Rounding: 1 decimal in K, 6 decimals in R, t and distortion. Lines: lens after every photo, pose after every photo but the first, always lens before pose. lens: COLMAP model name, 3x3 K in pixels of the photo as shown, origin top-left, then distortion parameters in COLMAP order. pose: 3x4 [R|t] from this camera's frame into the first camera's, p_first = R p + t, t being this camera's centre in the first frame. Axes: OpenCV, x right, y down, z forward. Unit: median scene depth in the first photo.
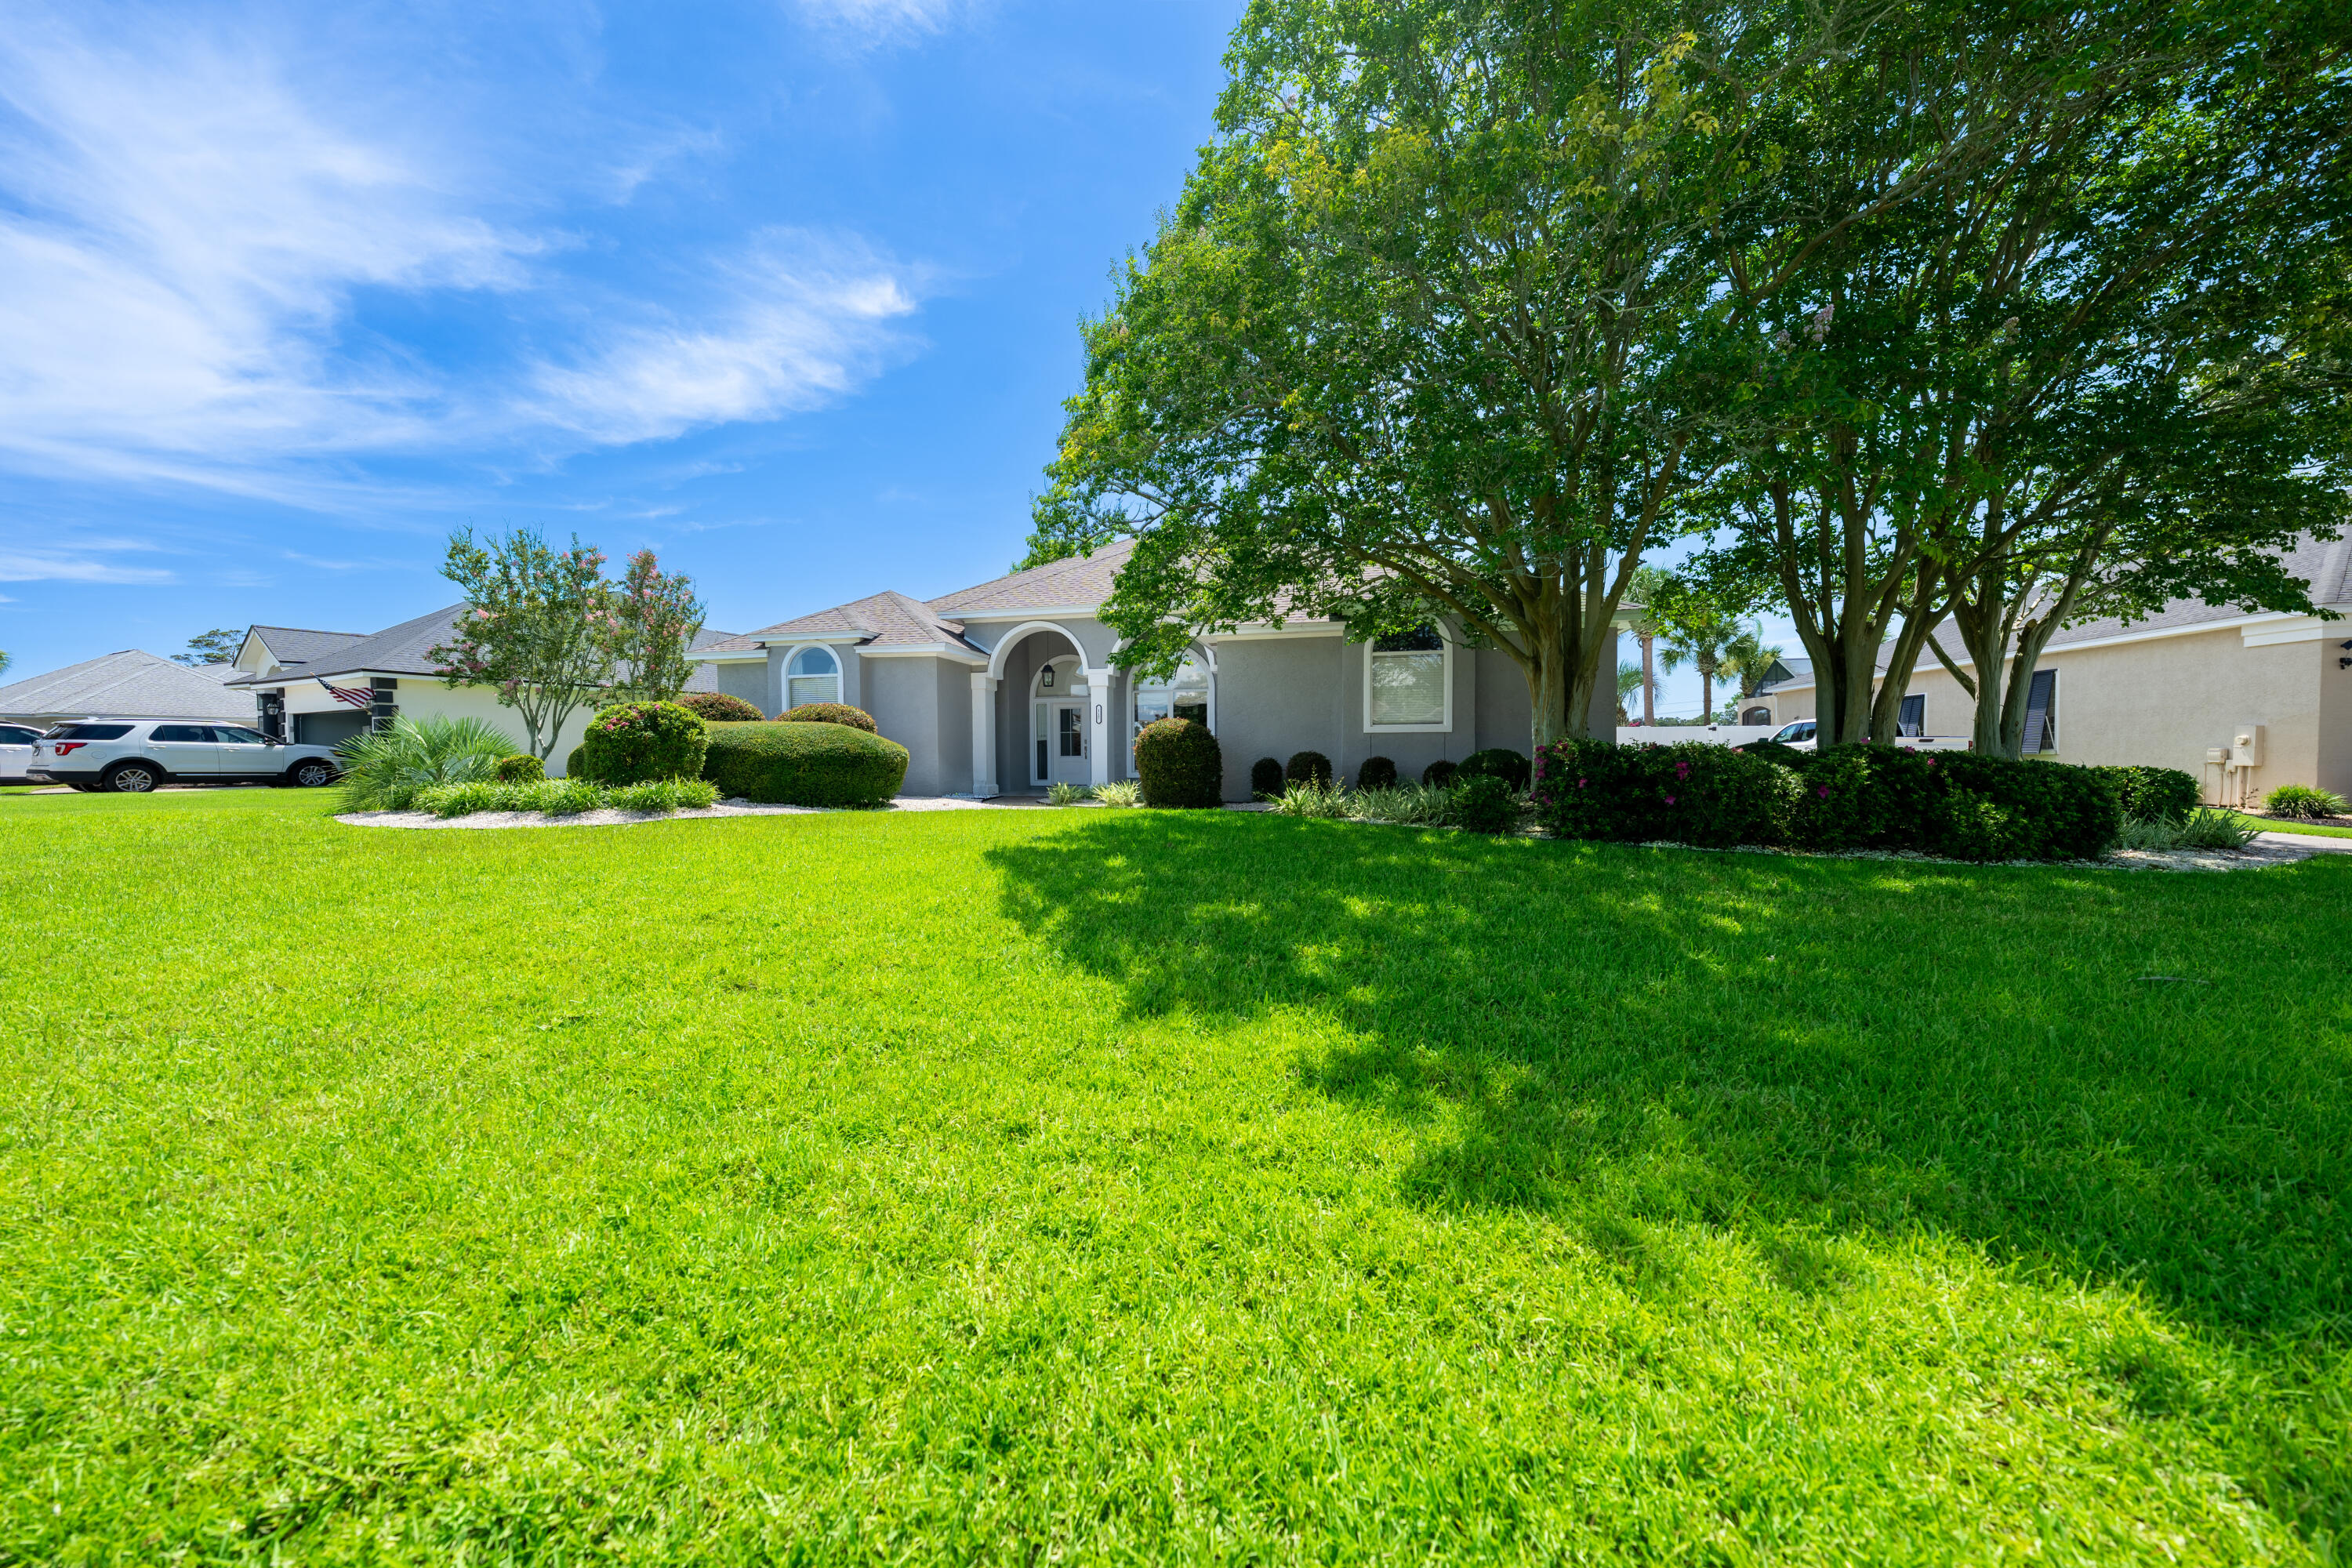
lens RADIAL K [[825.6, 0, 1188.7], [0, 825.6, 779.3], [0, 0, 1]] dist [0.001433, 0.000027]
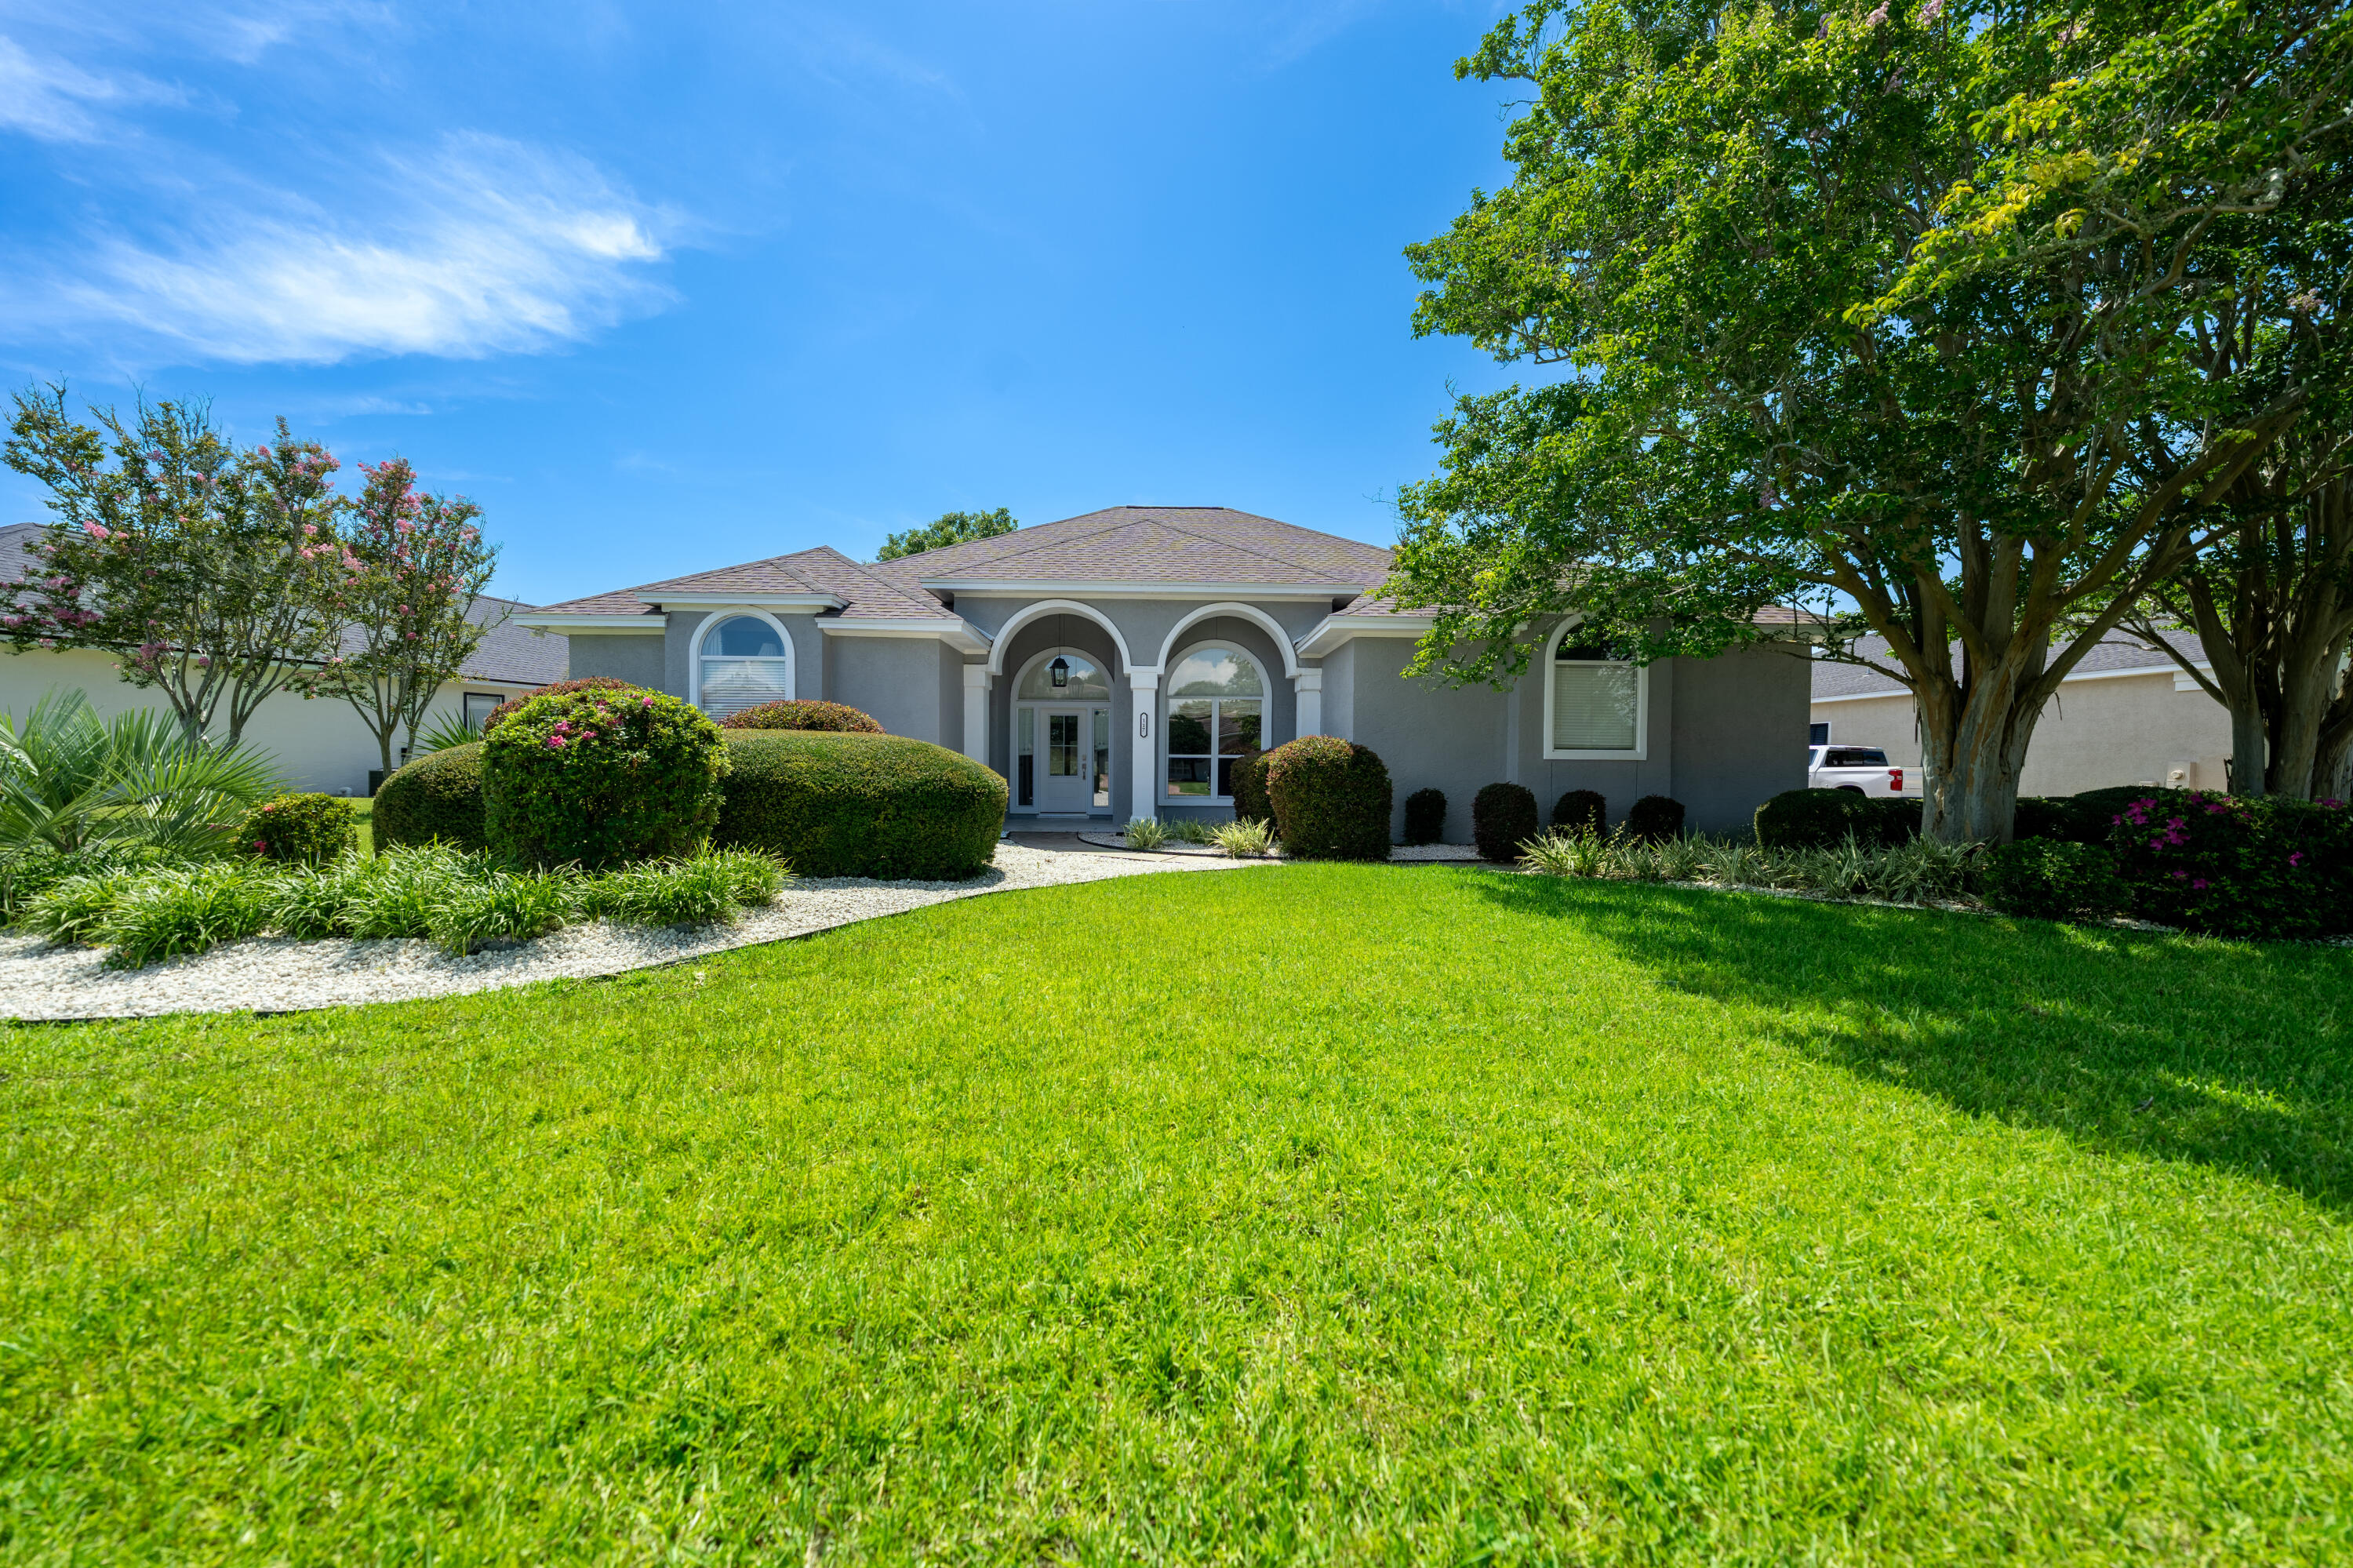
lens RADIAL K [[808.6, 0, 1176.5], [0, 808.6, 784.0], [0, 0, 1]] dist [0.000590, 0.000199]
pose [[0.967778, 0.006249, 0.251727, -0.226577], [-0.006005, 0.999980, -0.001737, -0.019064], [-0.251733, 0.000169, 0.967797, 0.220811]]
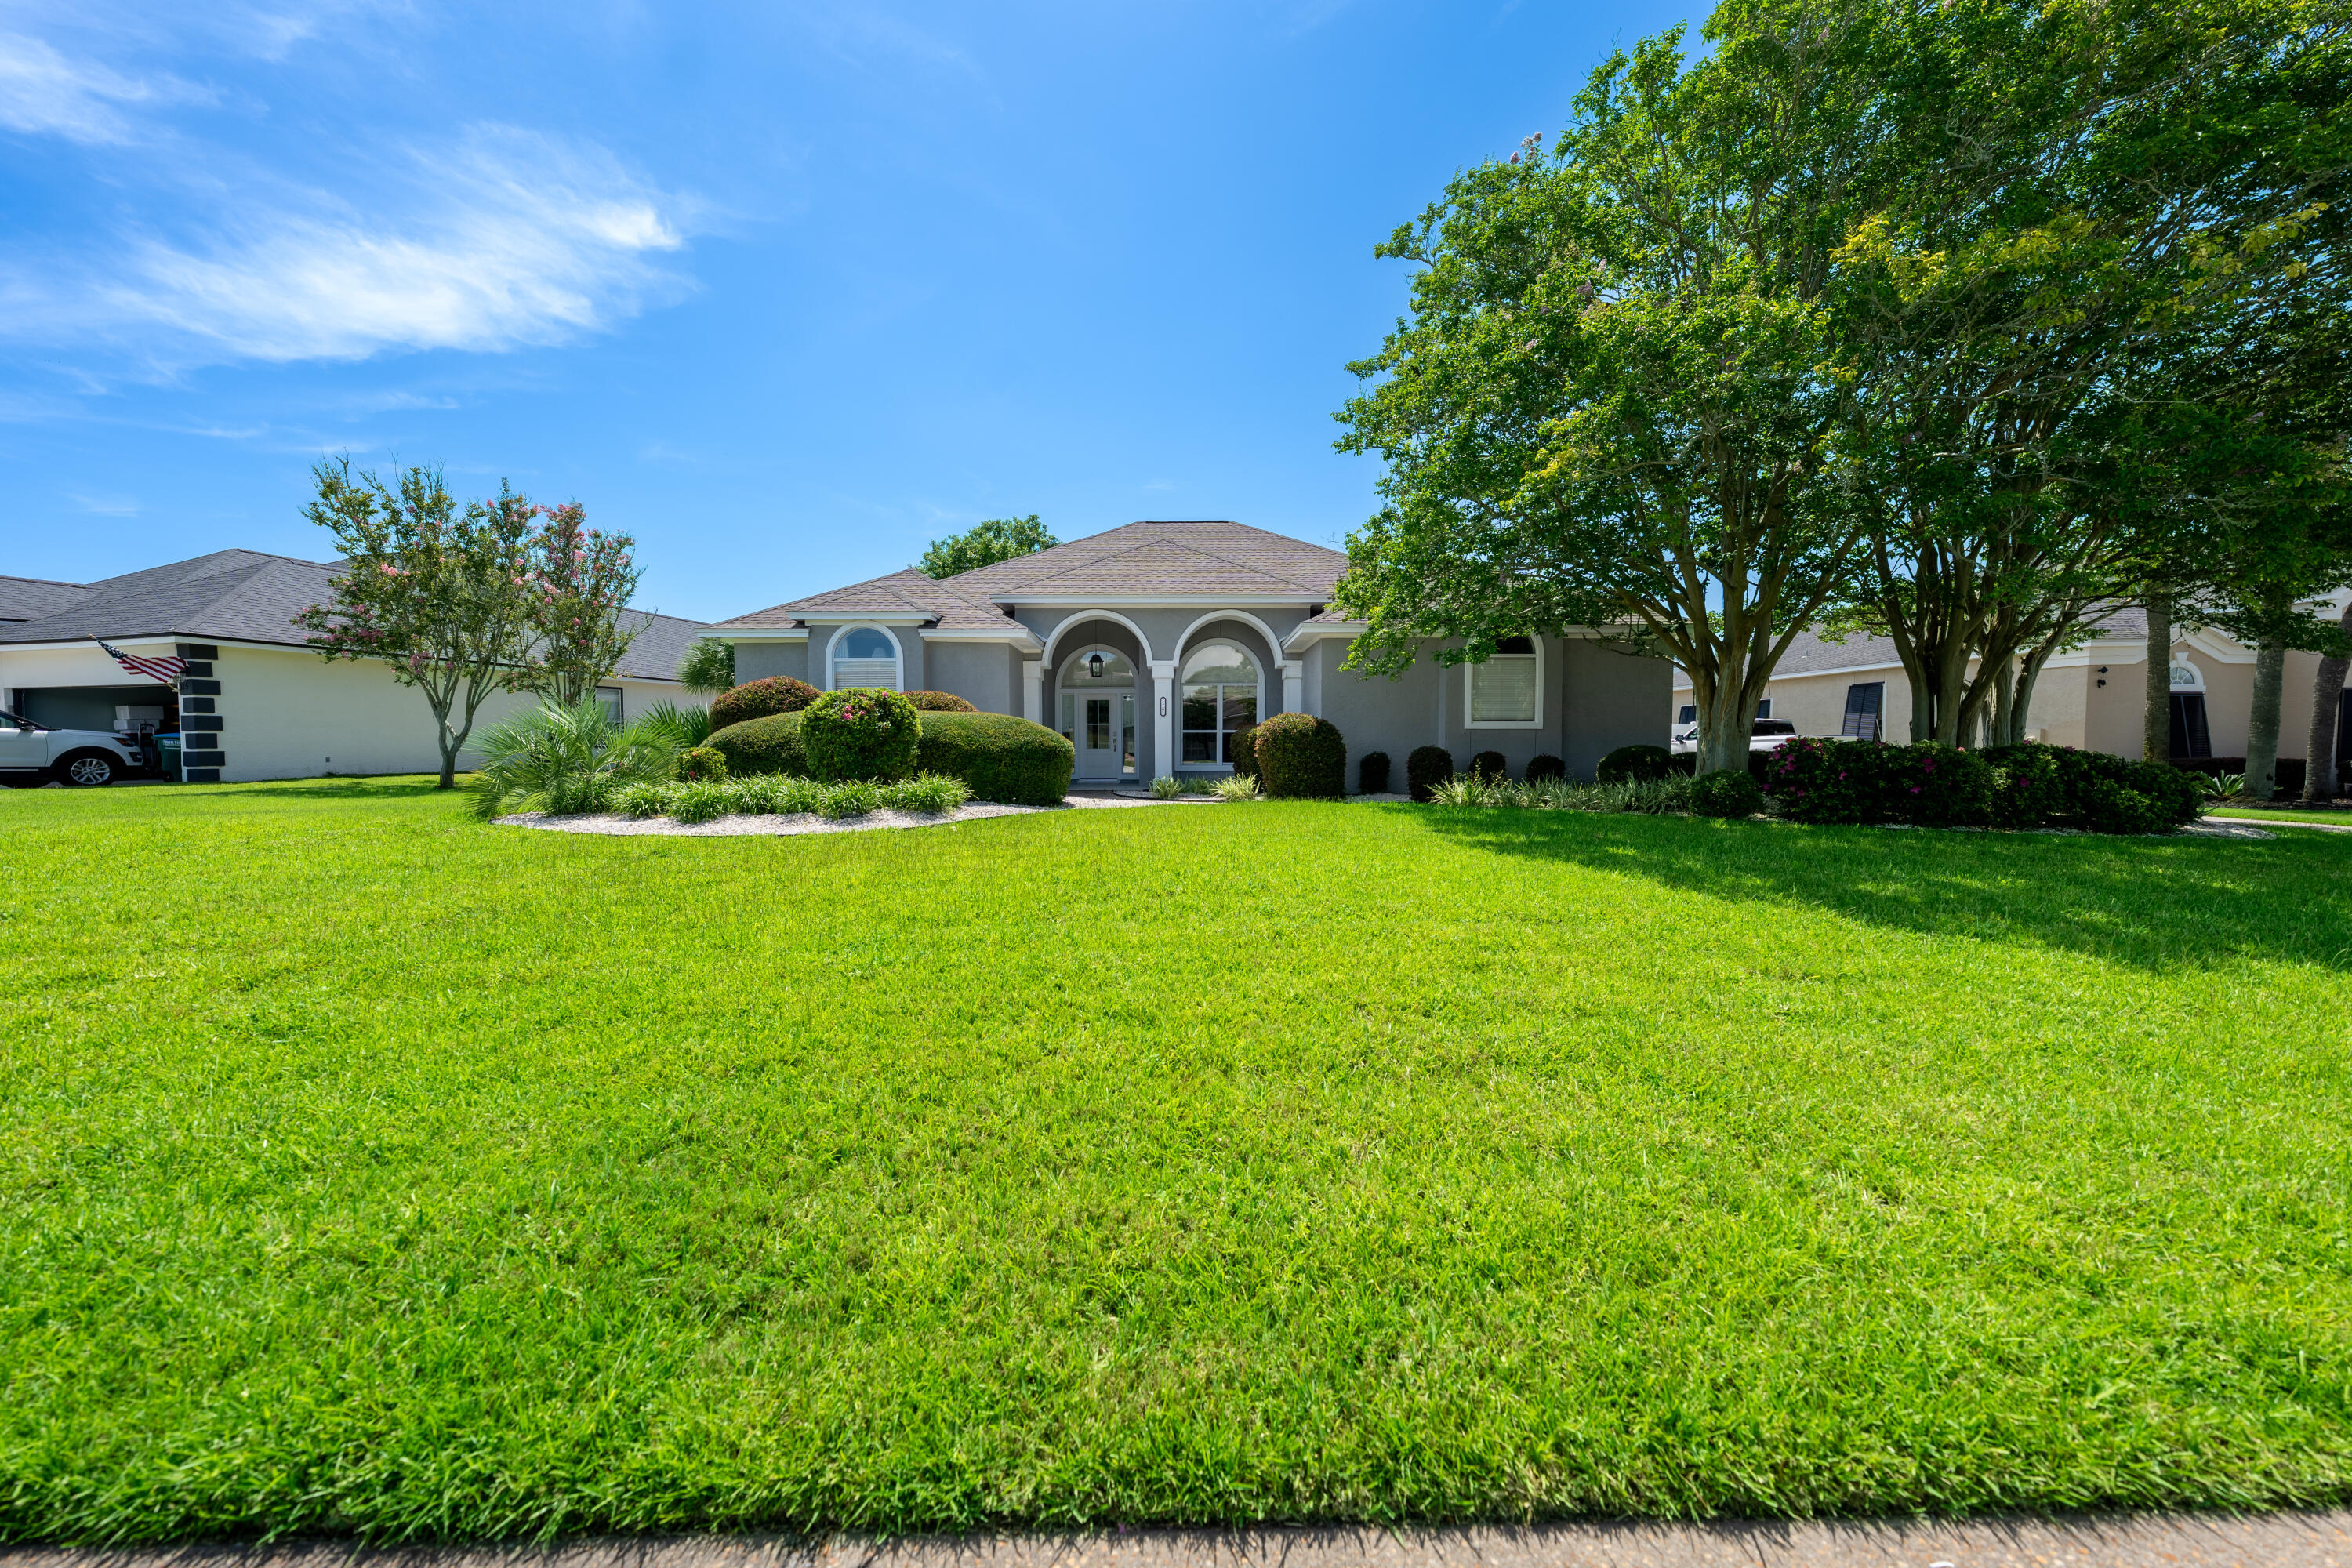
lens RADIAL K [[821.5, 0, 1179.0], [0, 821.5, 780.5], [0, 0, 1]] dist [0.000908, 0.000509]
pose [[0.972156, -0.005971, 0.234259, -0.270447], [0.003043, 0.999913, 0.012858, -0.002552], [-0.234315, -0.011787, 0.972089, 0.033452]]
